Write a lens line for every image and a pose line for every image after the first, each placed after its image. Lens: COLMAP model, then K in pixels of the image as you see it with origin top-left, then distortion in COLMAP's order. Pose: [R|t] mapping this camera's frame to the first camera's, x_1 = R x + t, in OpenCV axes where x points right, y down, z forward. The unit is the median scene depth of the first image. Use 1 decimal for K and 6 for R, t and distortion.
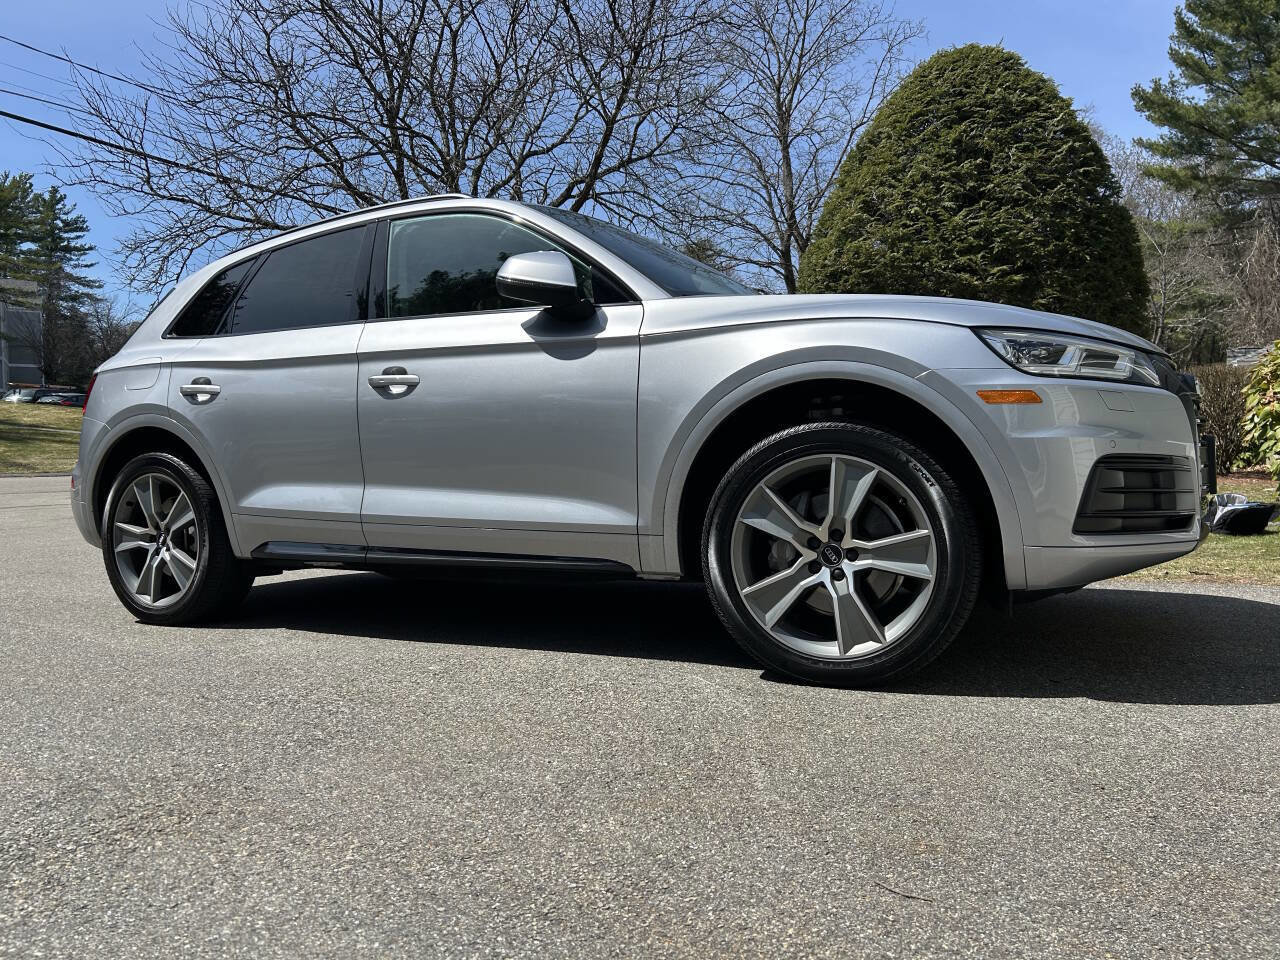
lens RADIAL K [[961.5, 0, 638.8], [0, 961.5, 474.0], [0, 0, 1]] dist [0.040152, -0.039989]
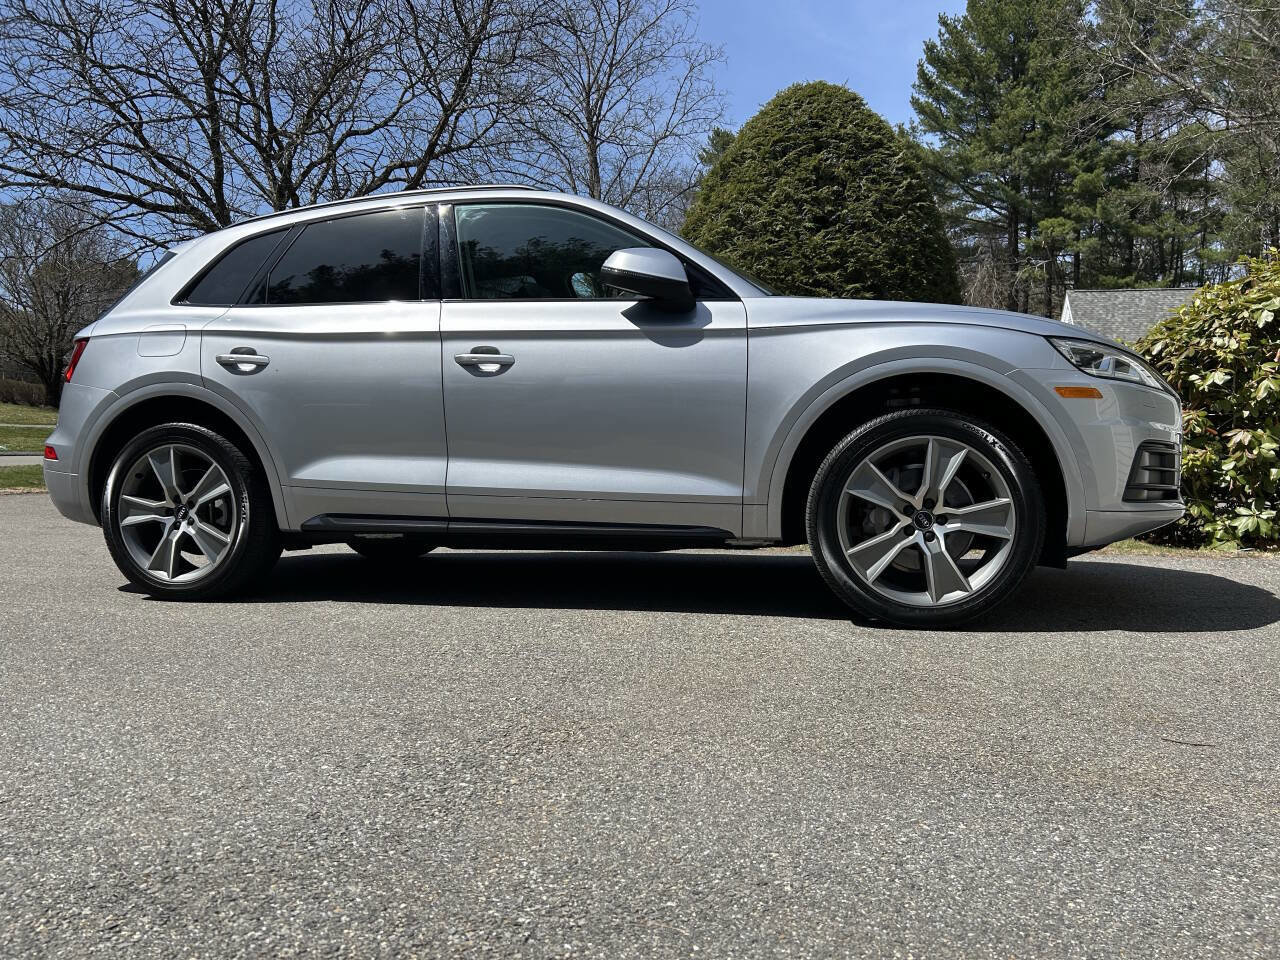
lens RADIAL K [[960.1, 0, 645.1], [0, 960.1, 474.9], [0, 0, 1]] dist [0.047197, -0.050694]
pose [[0.968659, 0.015880, 0.247885, -0.135011], [-0.016477, 0.999864, 0.000336, 0.010233], [-0.247846, -0.004410, 0.968789, -0.023728]]
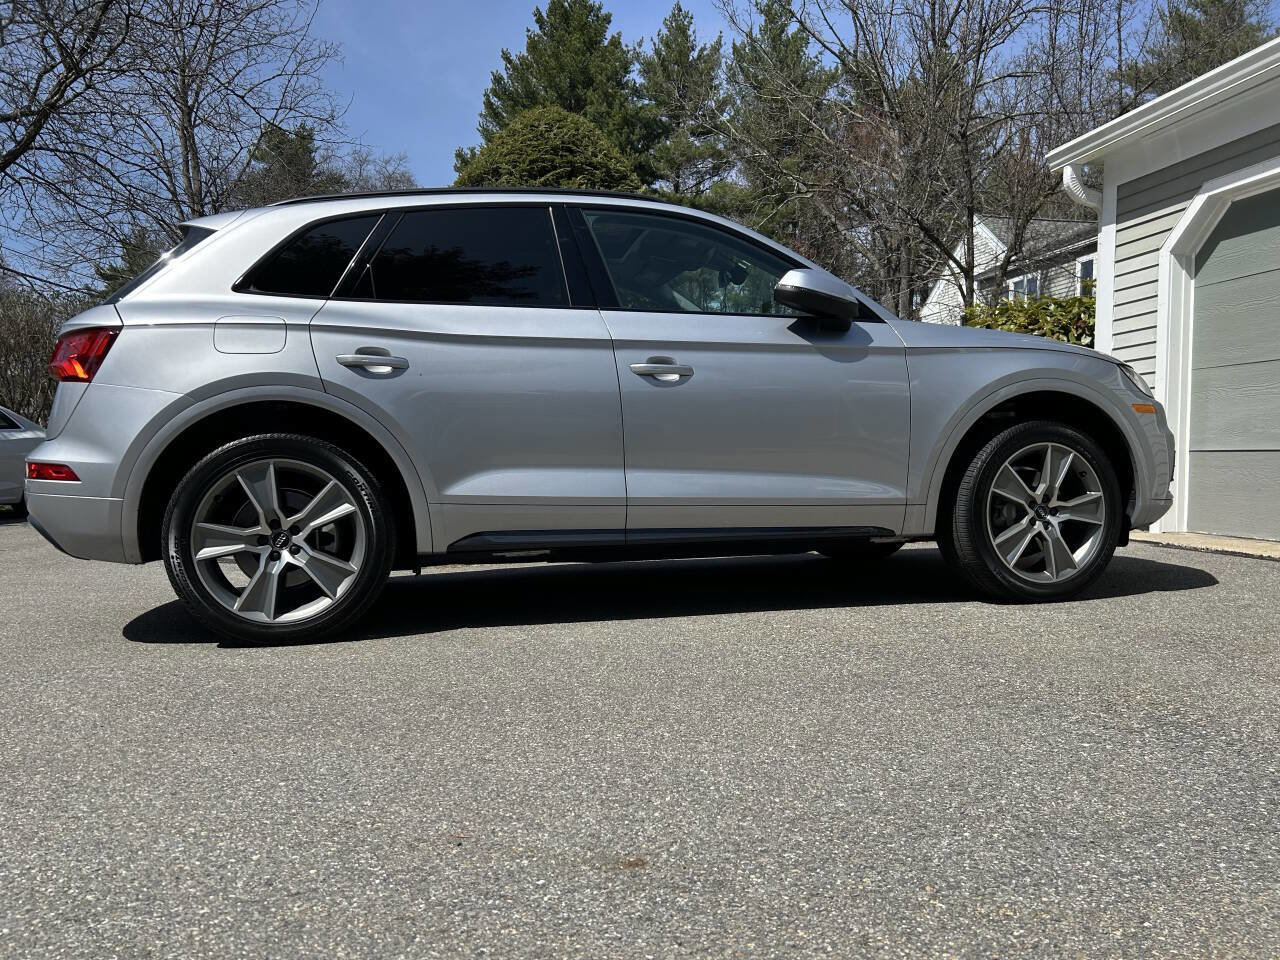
lens RADIAL K [[961.5, 0, 638.8], [0, 961.5, 474.0], [0, 0, 1]] dist [0.040152, -0.039989]
pose [[0.761200, 0.003242, 0.648509, -0.374550], [0.011197, 0.999773, -0.018140, 0.014189], [-0.648421, 0.021069, 0.760991, 0.088574]]
